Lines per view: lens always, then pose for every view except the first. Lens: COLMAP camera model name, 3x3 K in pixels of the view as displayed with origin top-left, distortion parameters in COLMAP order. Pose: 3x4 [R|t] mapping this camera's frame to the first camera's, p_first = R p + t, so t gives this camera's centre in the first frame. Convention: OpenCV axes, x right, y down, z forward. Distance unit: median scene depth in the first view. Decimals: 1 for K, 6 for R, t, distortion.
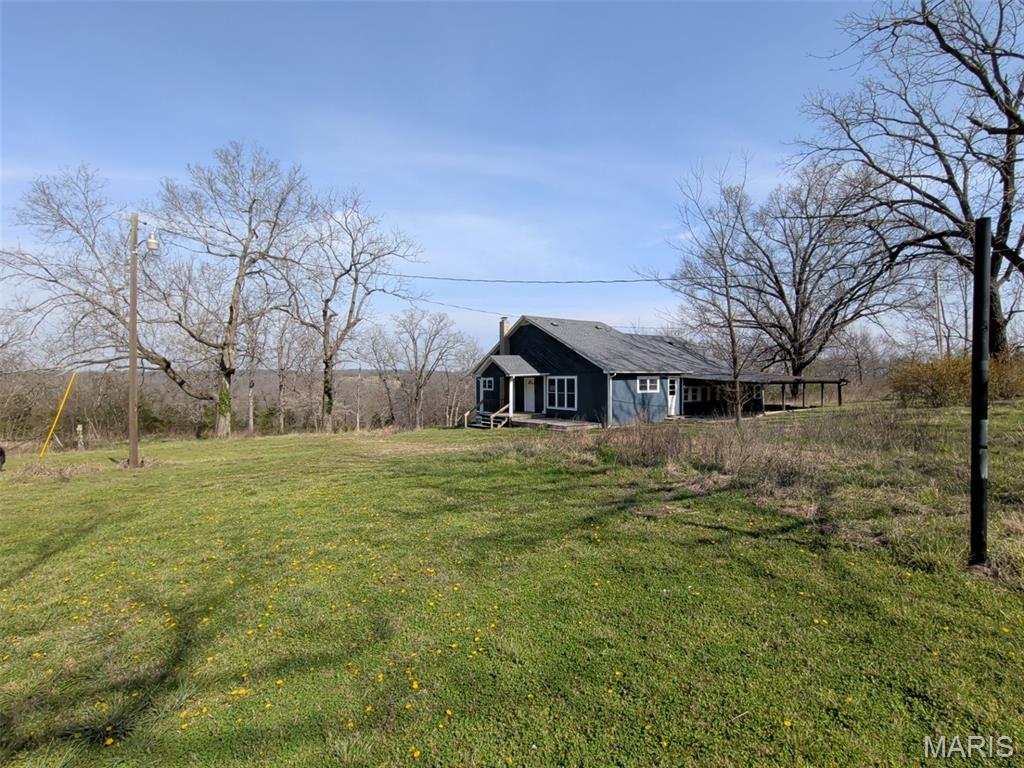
lens RADIAL K [[473.5, 0, 514.3], [0, 473.5, 385.4], [0, 0, 1]] dist [0.002274, 0.001777]
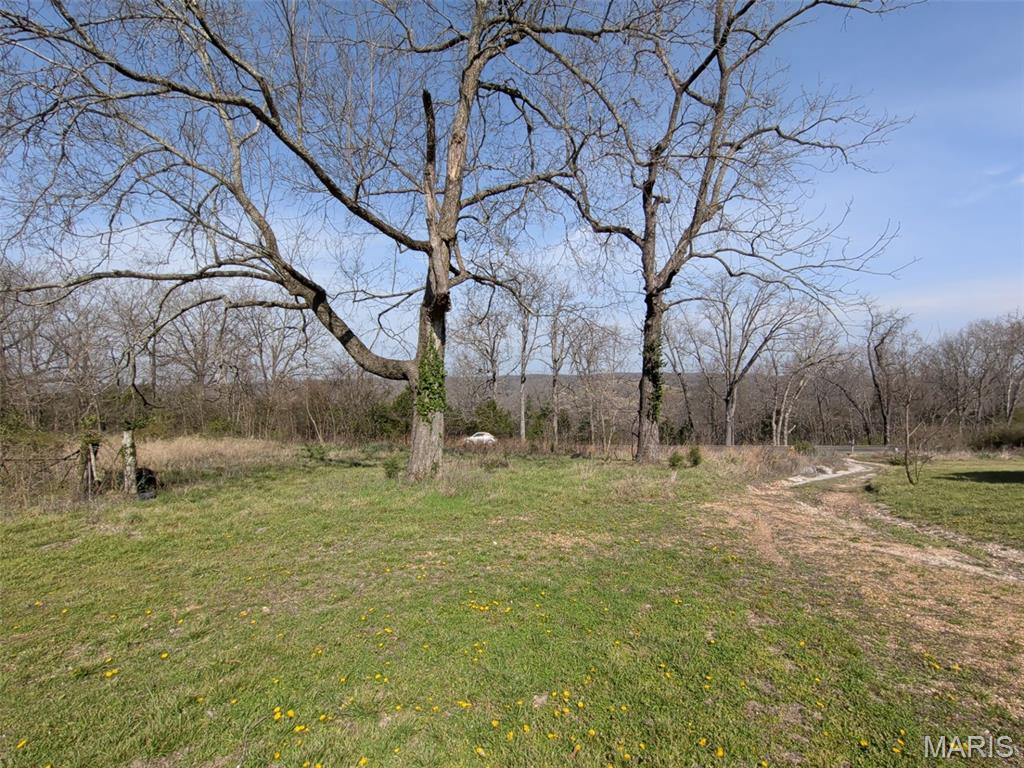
lens RADIAL K [[473.5, 0, 514.3], [0, 473.5, 379.7], [0, 0, 1]] dist [0.002274, 0.001777]
pose [[0.857188, -0.007731, -0.514946, -0.362499], [-0.002340, 0.999819, -0.018906, 0.039769], [0.514998, 0.017411, 0.857014, 0.728919]]
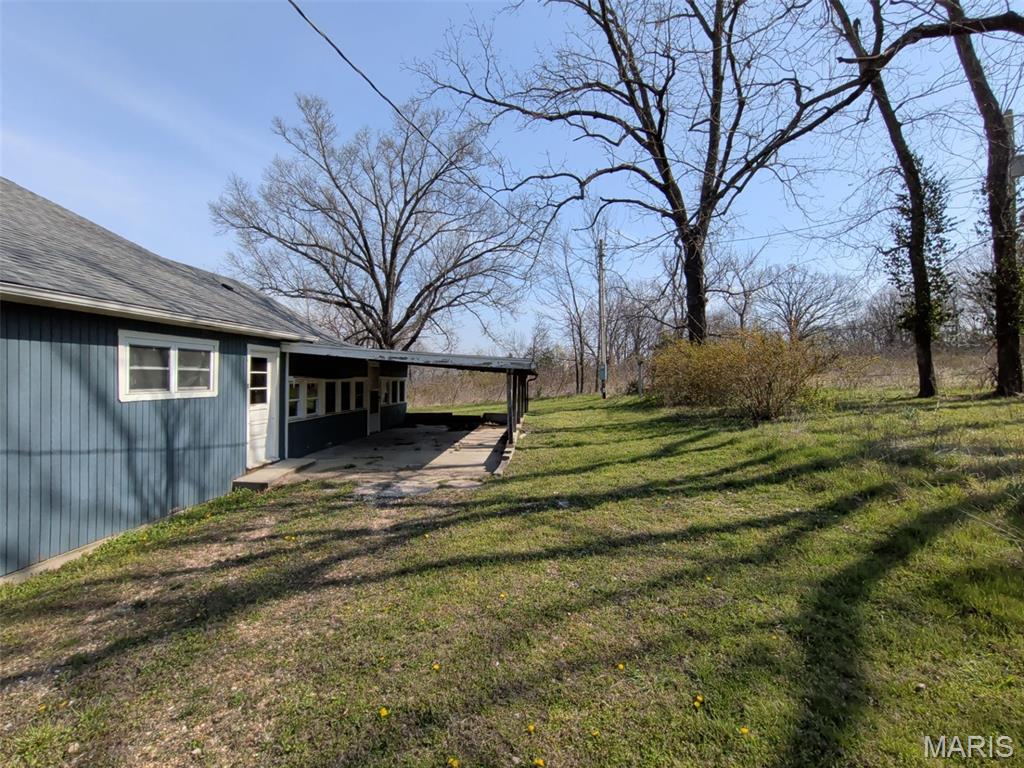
lens RADIAL K [[473.5, 0, 511.7], [0, 473.5, 383.1], [0, 0, 1]] dist [0.002274, 0.001777]
pose [[0.616153, 0.006602, 0.787599, 0.168671], [-0.006224, 0.999974, -0.003514, 0.005805], [-0.787602, -0.002737, 0.616178, 0.610855]]
